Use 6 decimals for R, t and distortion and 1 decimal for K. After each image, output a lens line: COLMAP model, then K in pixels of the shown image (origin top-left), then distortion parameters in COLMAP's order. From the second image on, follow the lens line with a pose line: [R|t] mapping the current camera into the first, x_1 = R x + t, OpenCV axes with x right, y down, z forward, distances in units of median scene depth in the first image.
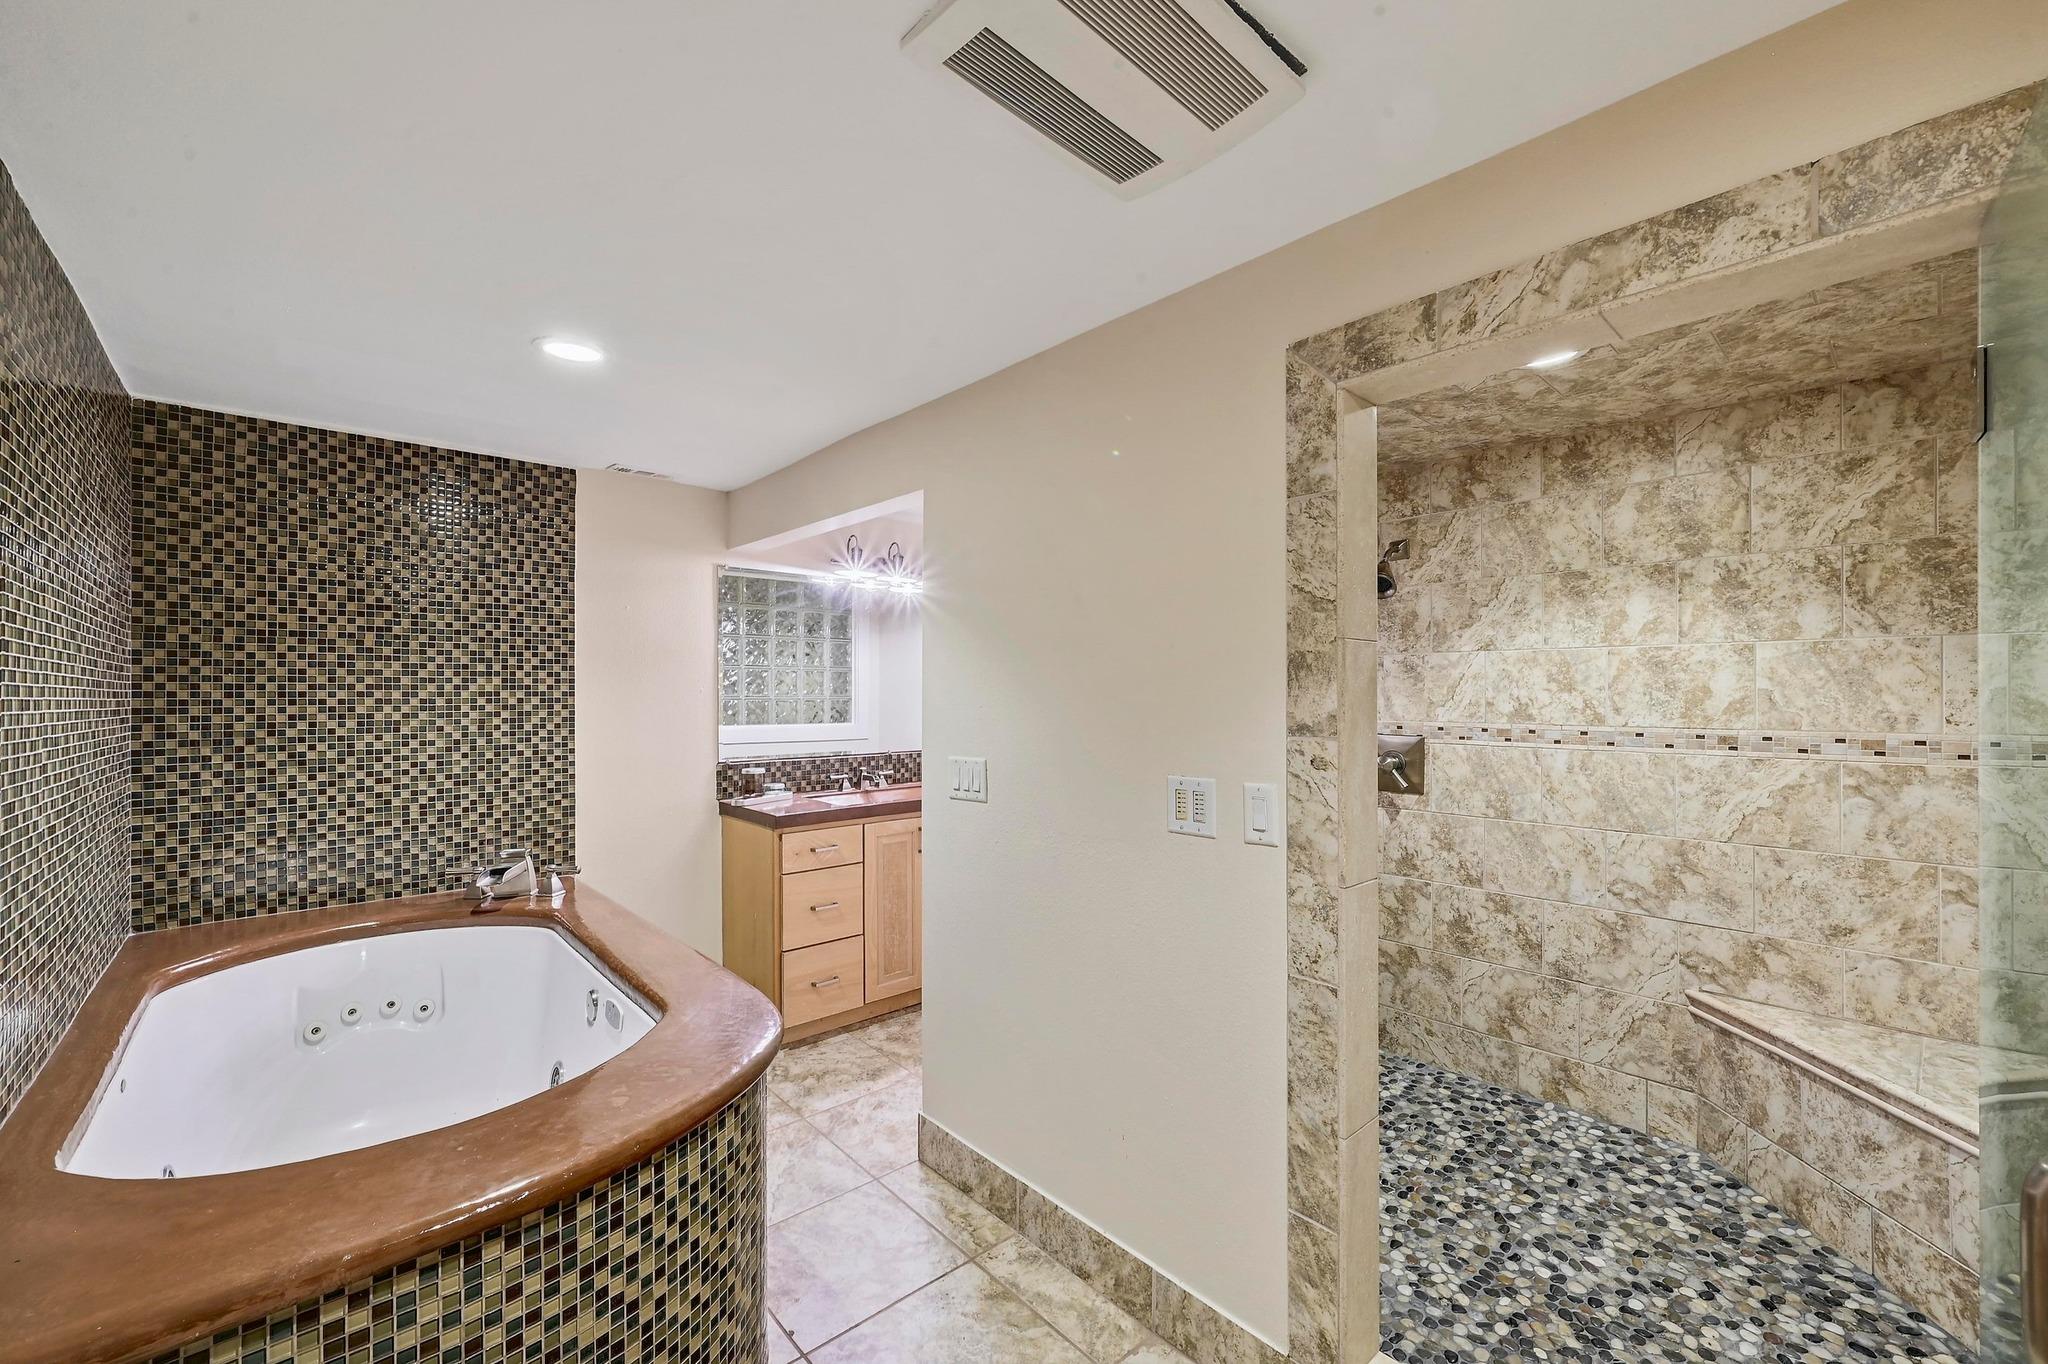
lens RADIAL K [[820.7, 0, 1024.1], [0, 820.7, 690.4], [0, 0, 1]] dist [-0.001149, 0.000517]
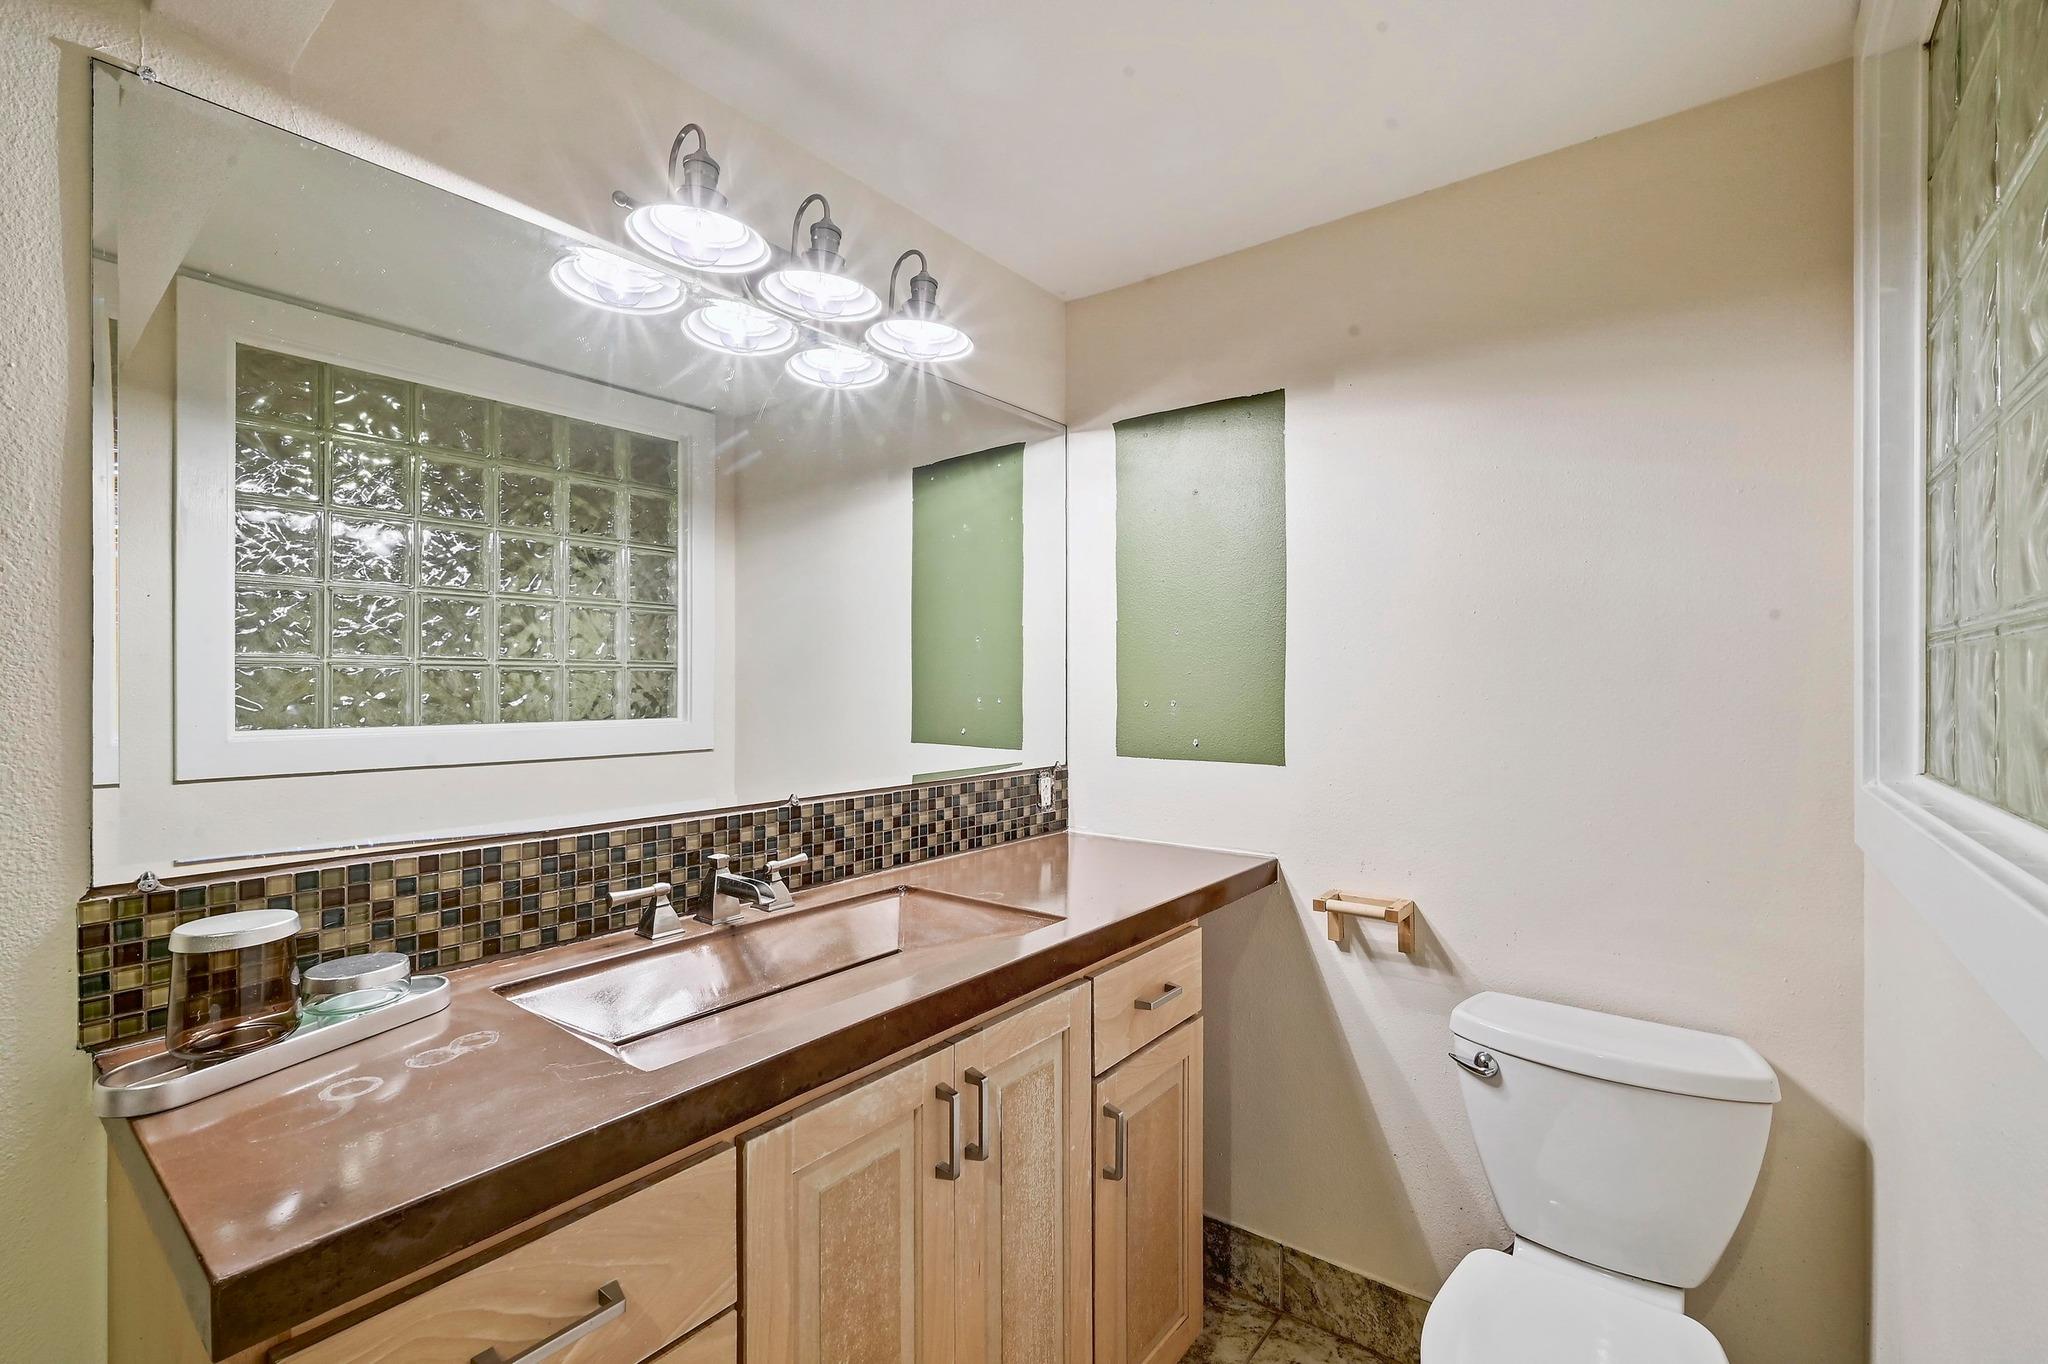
lens RADIAL K [[883.0, 0, 1027.4], [0, 883.0, 685.3], [0, 0, 1]] dist [-0.004044, 0.001391]
pose [[0.984910, -0.001678, 0.173058, -0.132766], [0.001148, 0.999994, 0.003162, 0.025272], [-0.173062, -0.002916, 0.984907, 0.617855]]
